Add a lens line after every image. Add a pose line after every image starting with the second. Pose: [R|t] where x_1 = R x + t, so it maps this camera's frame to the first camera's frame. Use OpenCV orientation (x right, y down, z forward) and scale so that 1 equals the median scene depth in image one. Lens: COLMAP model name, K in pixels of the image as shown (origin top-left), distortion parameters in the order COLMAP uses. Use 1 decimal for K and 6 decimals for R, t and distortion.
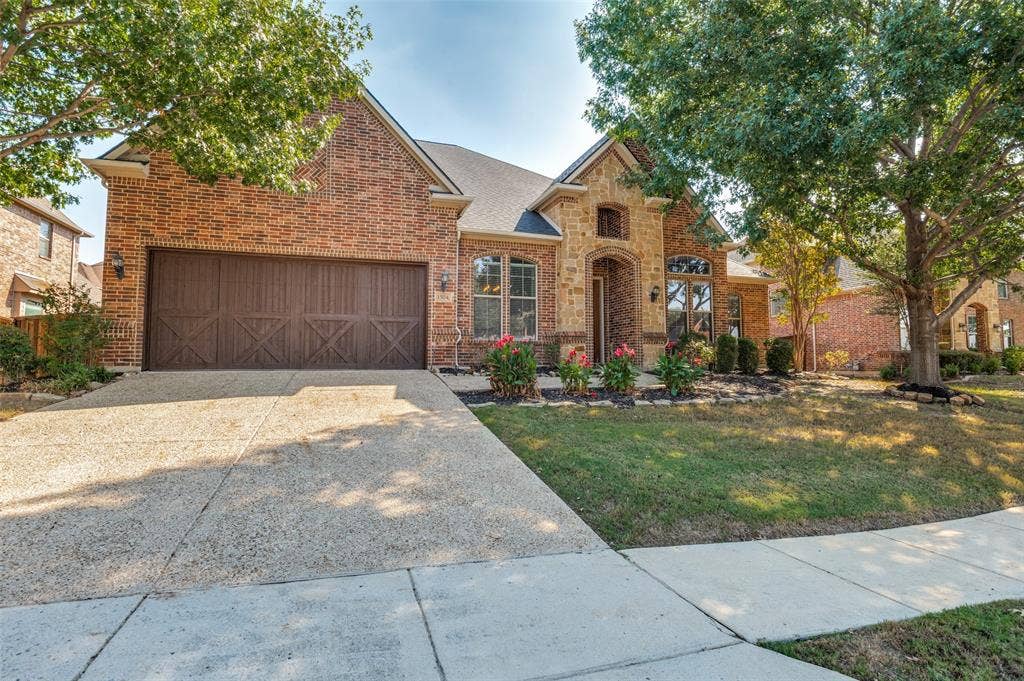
lens RADIAL K [[494.5, 0, 513.7], [0, 494.5, 340.9], [0, 0, 1]] dist [-0.010059, -0.000075]
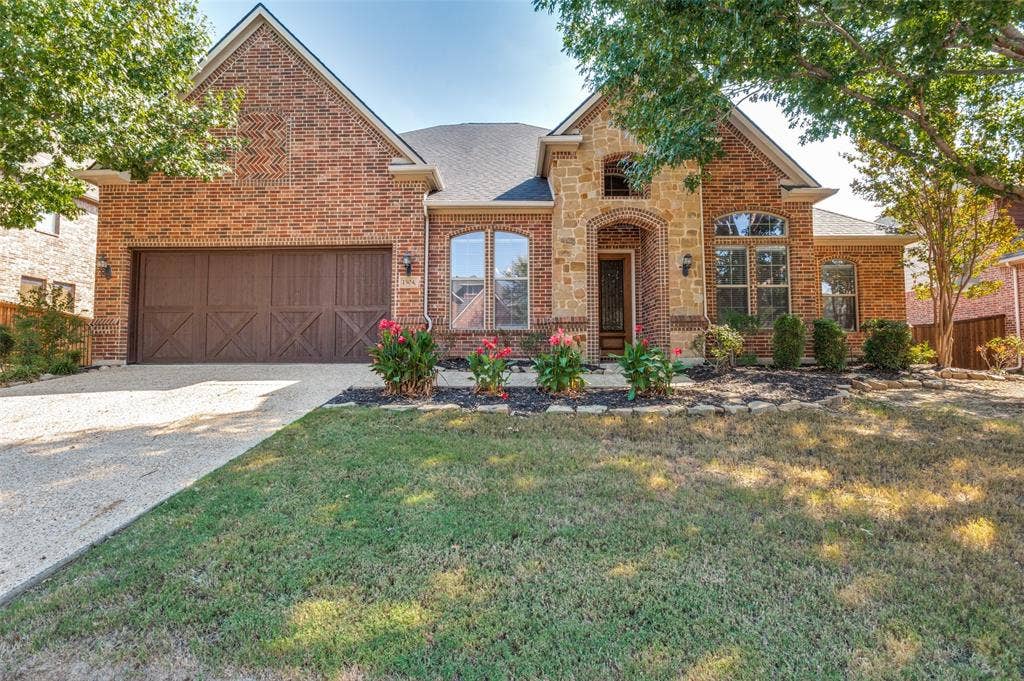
lens RADIAL K [[494.5, 0, 513.1], [0, 494.5, 338.4], [0, 0, 1]] dist [-0.010059, -0.000075]
pose [[0.944283, -0.015158, -0.328786, 0.328462], [0.016618, 0.999861, 0.001630, 0.014438], [0.328716, -0.007003, 0.944403, 0.224526]]
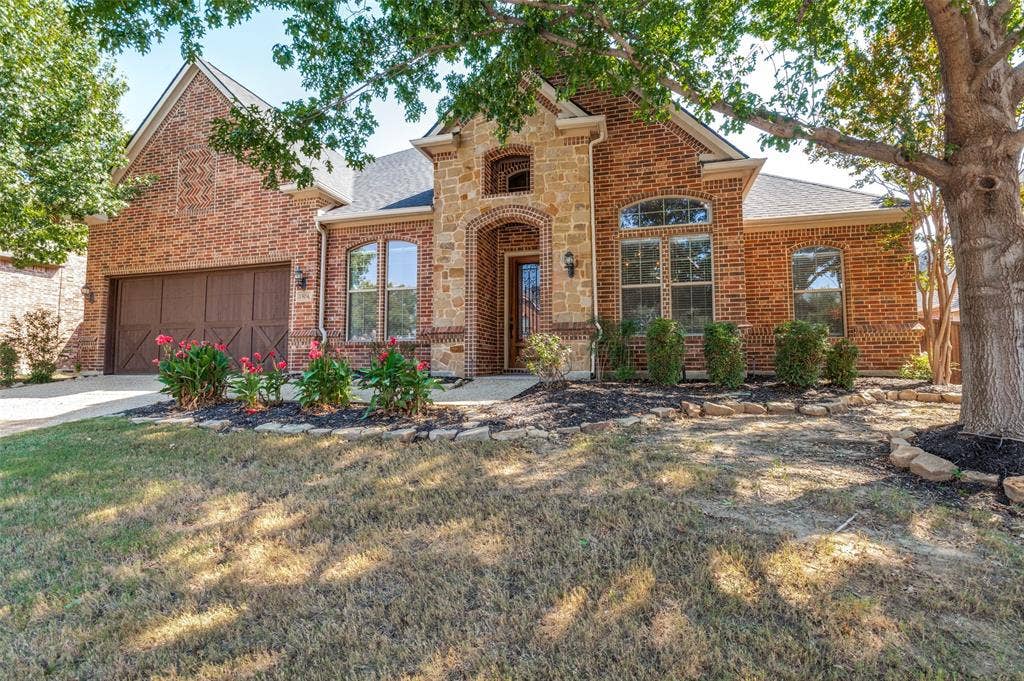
lens RADIAL K [[494.5, 0, 511.9], [0, 494.5, 339.1], [0, 0, 1]] dist [-0.010059, -0.000075]
pose [[0.818219, -0.033076, -0.573955, 0.701613], [0.026747, 0.999453, -0.019466, 0.019106], [0.574285, 0.000576, 0.818655, 0.477702]]
